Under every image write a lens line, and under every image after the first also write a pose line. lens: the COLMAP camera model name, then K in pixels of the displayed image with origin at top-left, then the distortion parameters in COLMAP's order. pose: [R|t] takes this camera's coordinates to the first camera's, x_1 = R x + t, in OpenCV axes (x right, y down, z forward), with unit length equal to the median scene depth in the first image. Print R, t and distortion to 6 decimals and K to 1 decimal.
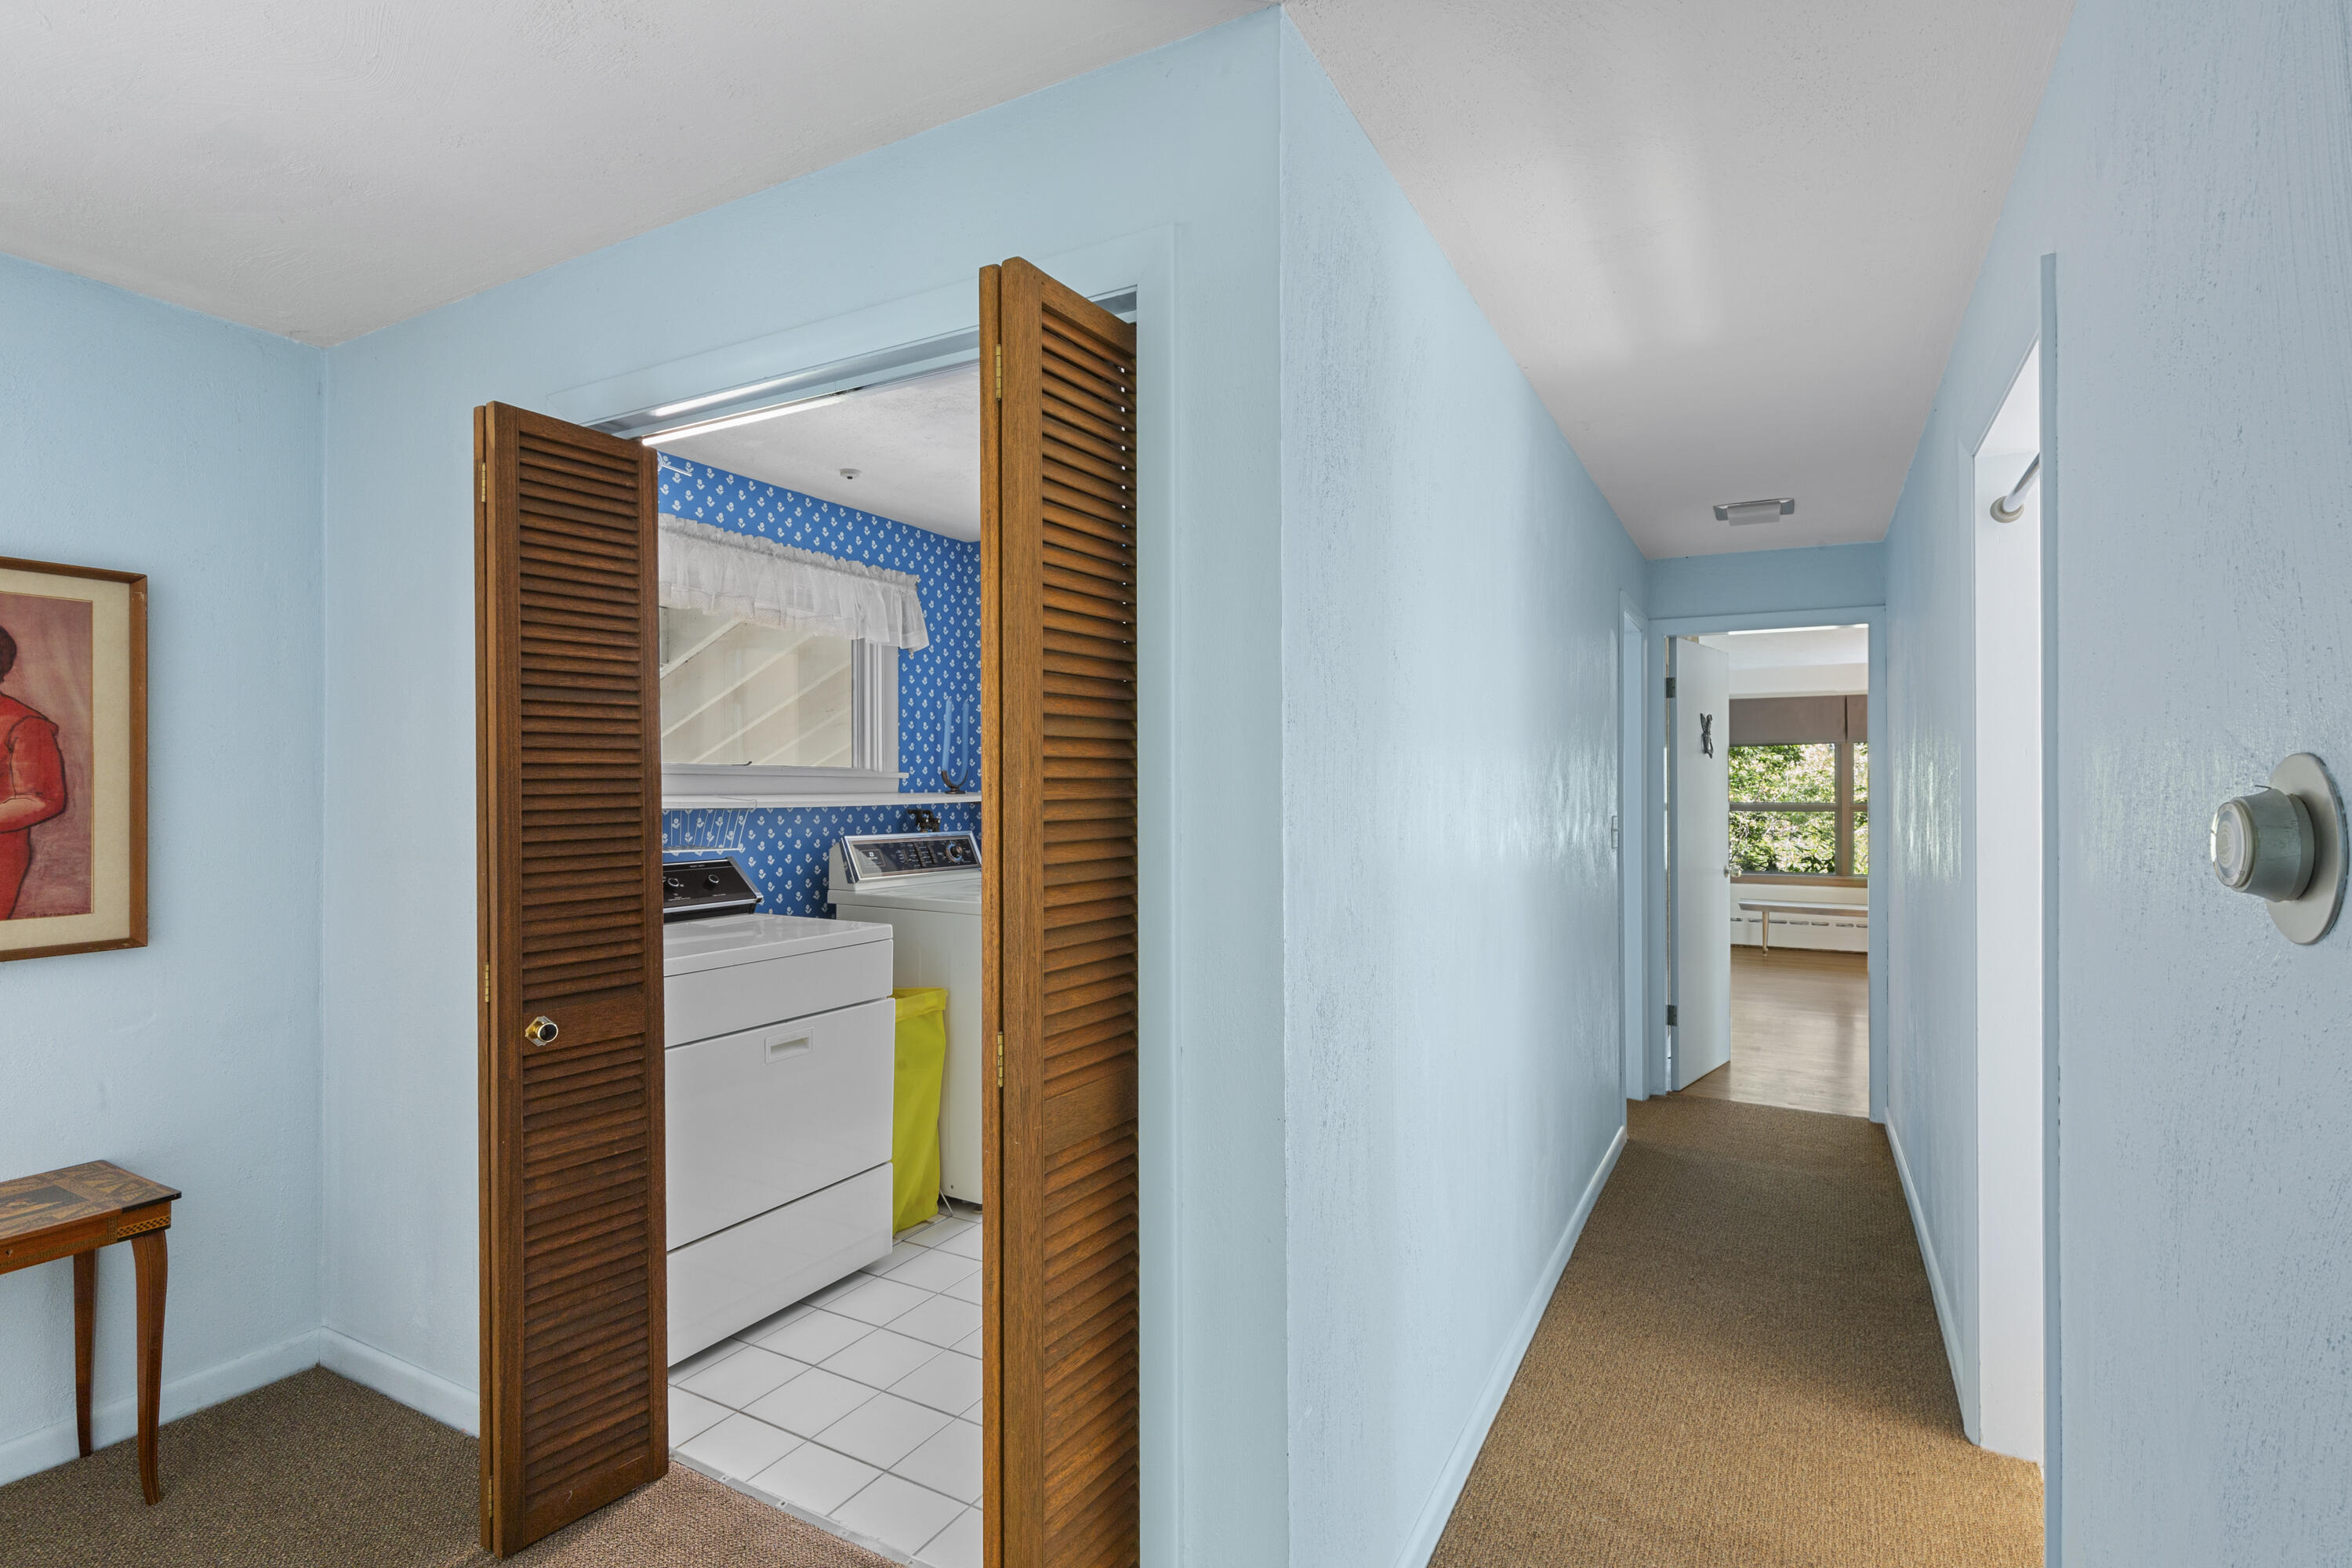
lens RADIAL K [[1142.9, 0, 1181.9], [0, 1142.9, 779.9], [0, 0, 1]] dist [-0.015291, -0.000498]
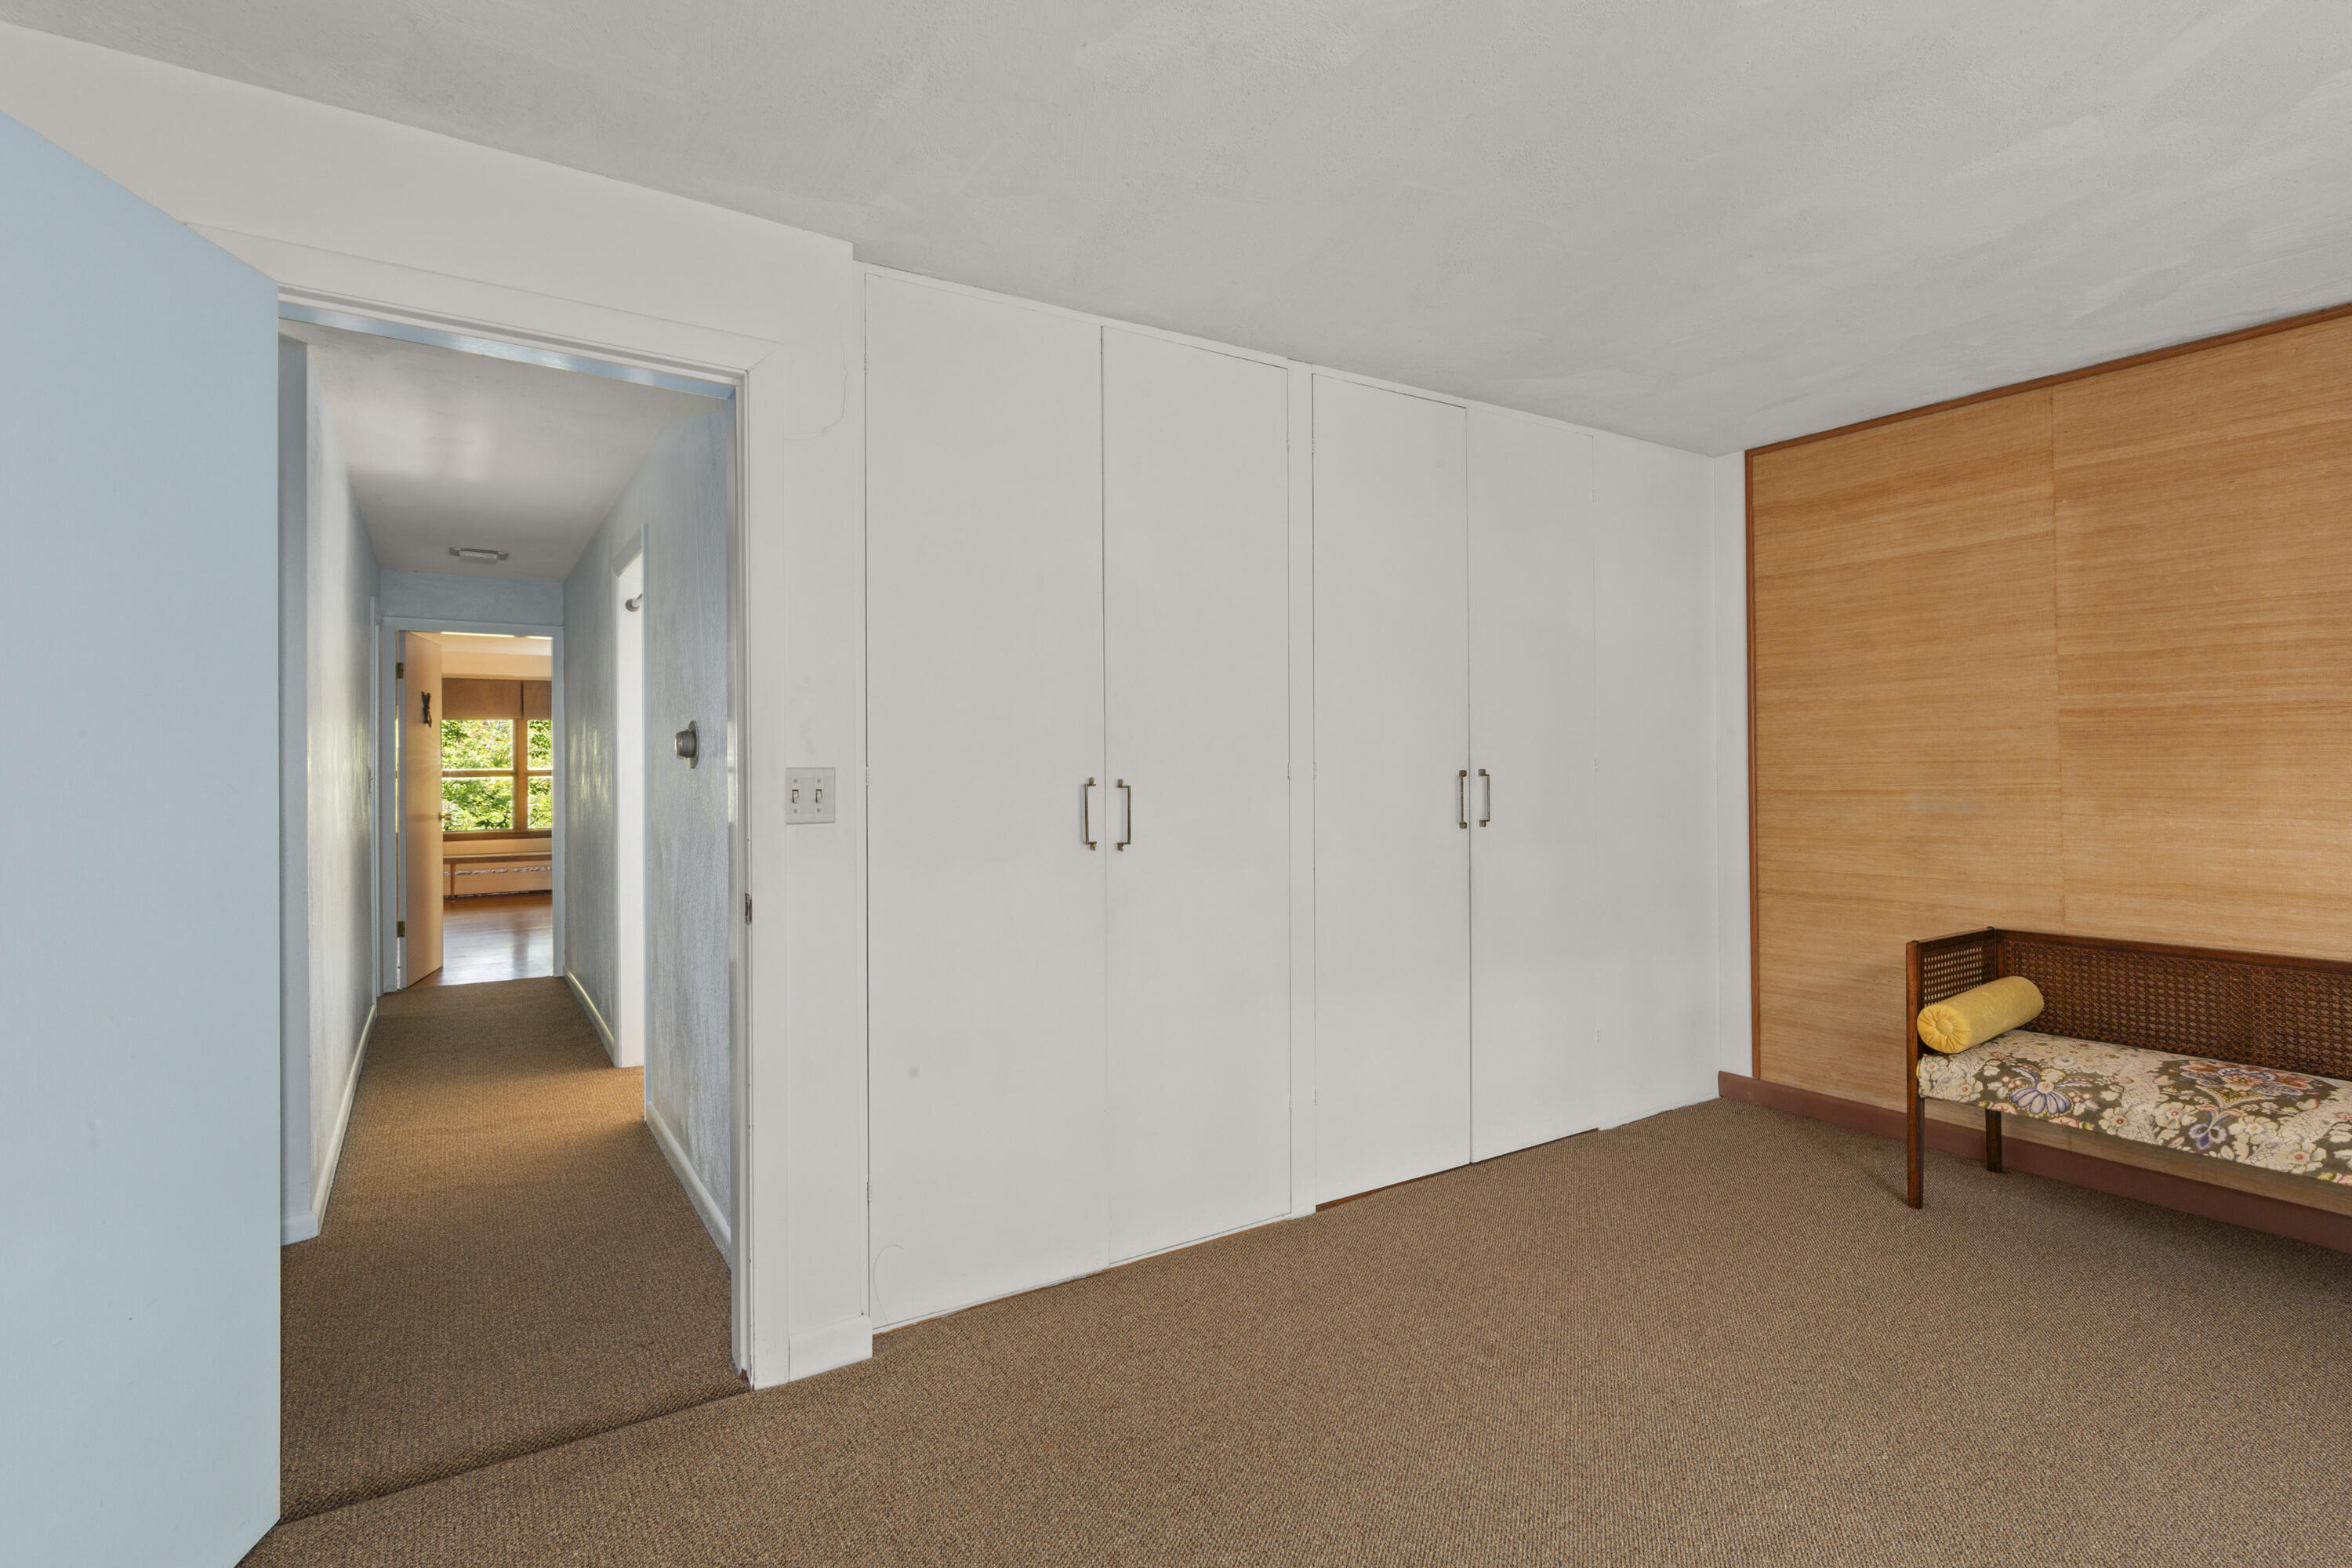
lens RADIAL K [[1142.9, 0, 1181.2], [0, 1142.9, 764.9], [0, 0, 1]] dist [-0.015291, -0.000498]
pose [[0.484697, -0.002124, 0.874680, -0.328984], [-0.002573, 0.999989, 0.003854, 0.022041], [-0.874679, -0.004119, 0.484686, -0.482114]]
